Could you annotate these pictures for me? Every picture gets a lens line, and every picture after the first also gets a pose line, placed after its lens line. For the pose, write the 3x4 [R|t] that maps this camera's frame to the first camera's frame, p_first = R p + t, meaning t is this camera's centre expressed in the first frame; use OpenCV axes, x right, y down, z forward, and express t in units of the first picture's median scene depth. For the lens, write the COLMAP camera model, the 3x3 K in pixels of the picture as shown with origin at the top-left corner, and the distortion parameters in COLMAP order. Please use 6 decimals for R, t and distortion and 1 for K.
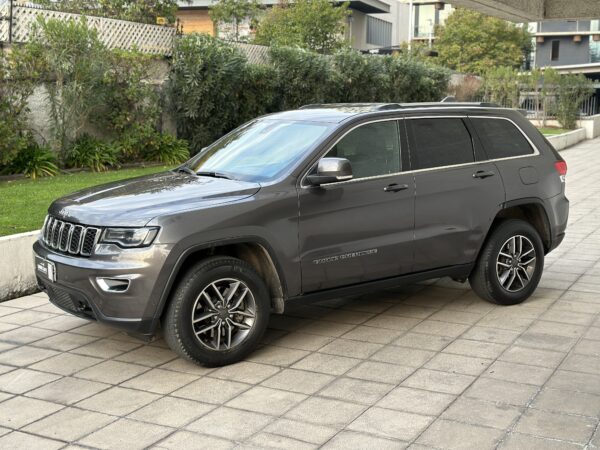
lens RADIAL K [[850.2, 0, 300.0], [0, 850.2, 225.0], [0, 0, 1]] dist [0.032117, 0.133947]
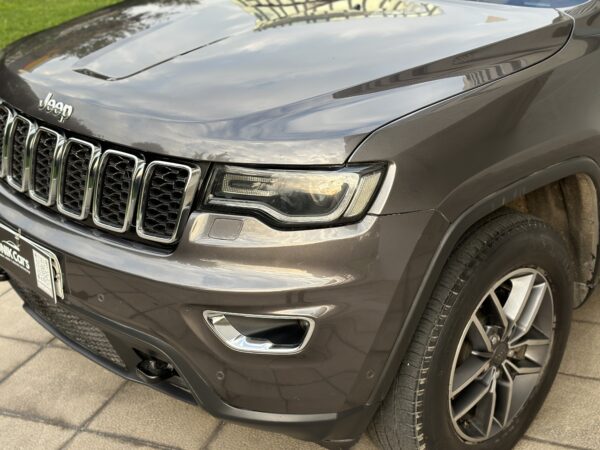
lens RADIAL K [[850.2, 0, 300.0], [0, 850.2, 225.0], [0, 0, 1]] dist [0.032117, 0.133947]
pose [[0.991114, -0.060056, 0.118687, -0.234599], [0.038222, 0.983226, 0.178342, -0.033798], [-0.127407, -0.172220, 0.976784, 0.643091]]
